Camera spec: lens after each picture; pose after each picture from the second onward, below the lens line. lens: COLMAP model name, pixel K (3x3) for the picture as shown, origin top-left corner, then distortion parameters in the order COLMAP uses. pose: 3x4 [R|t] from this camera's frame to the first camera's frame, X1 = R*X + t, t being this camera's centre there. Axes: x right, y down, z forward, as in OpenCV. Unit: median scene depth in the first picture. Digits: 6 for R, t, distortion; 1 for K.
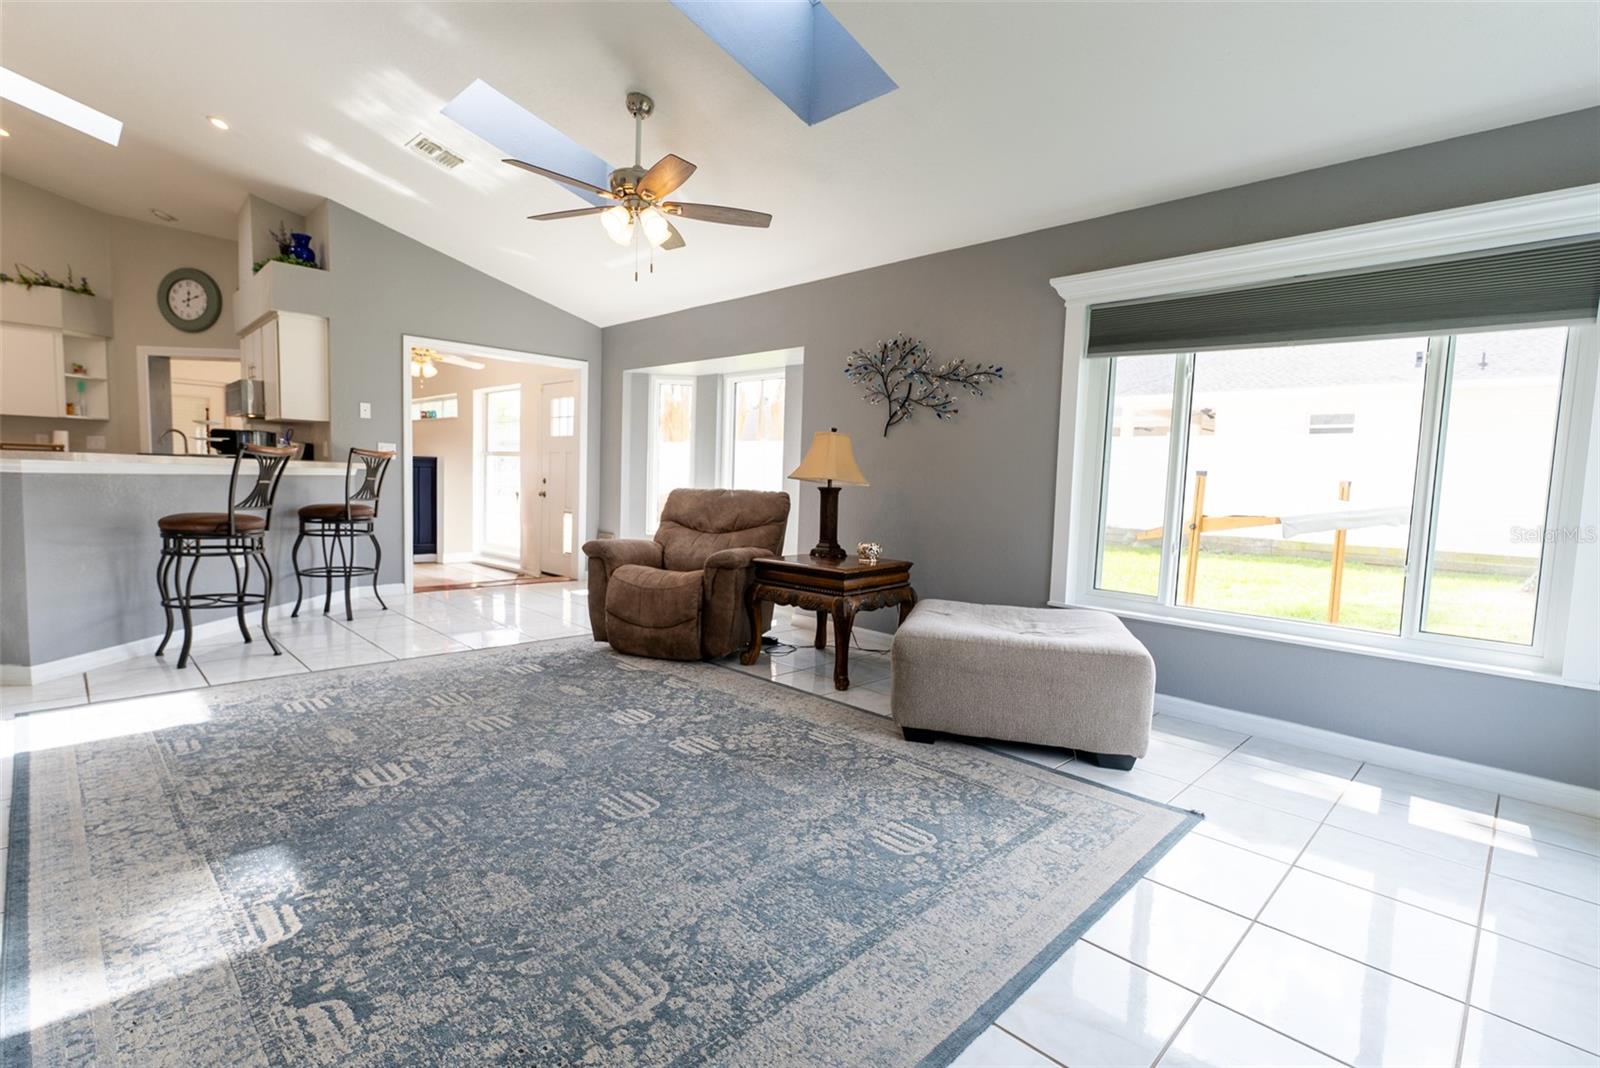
lens RADIAL K [[743.9, 0, 807.8], [0, 743.9, 538.8], [0, 0, 1]] dist [0.000320, -0.001240]
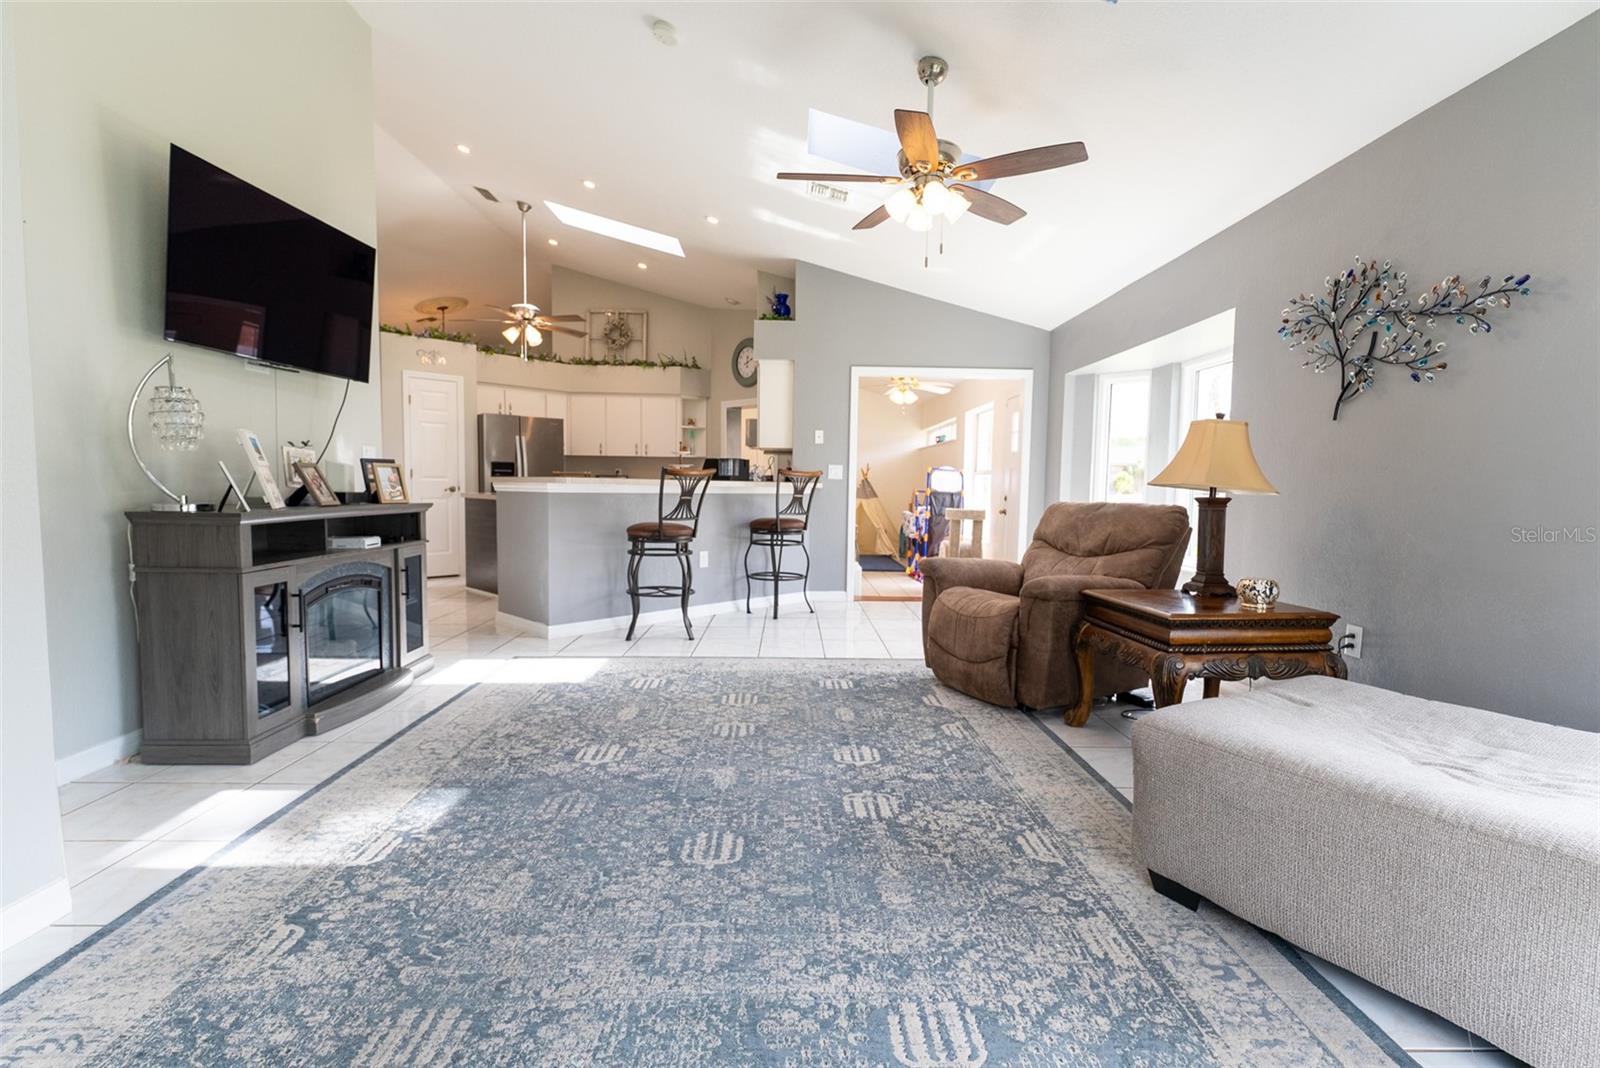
lens RADIAL K [[743.9, 0, 806.6], [0, 743.9, 536.4], [0, 0, 1]] dist [0.000320, -0.001240]
pose [[0.722443, 0.023963, -0.691016, 0.273848], [-0.046800, 0.998802, -0.014293, -0.004689], [0.689845, 0.042665, 0.722699, 0.257012]]
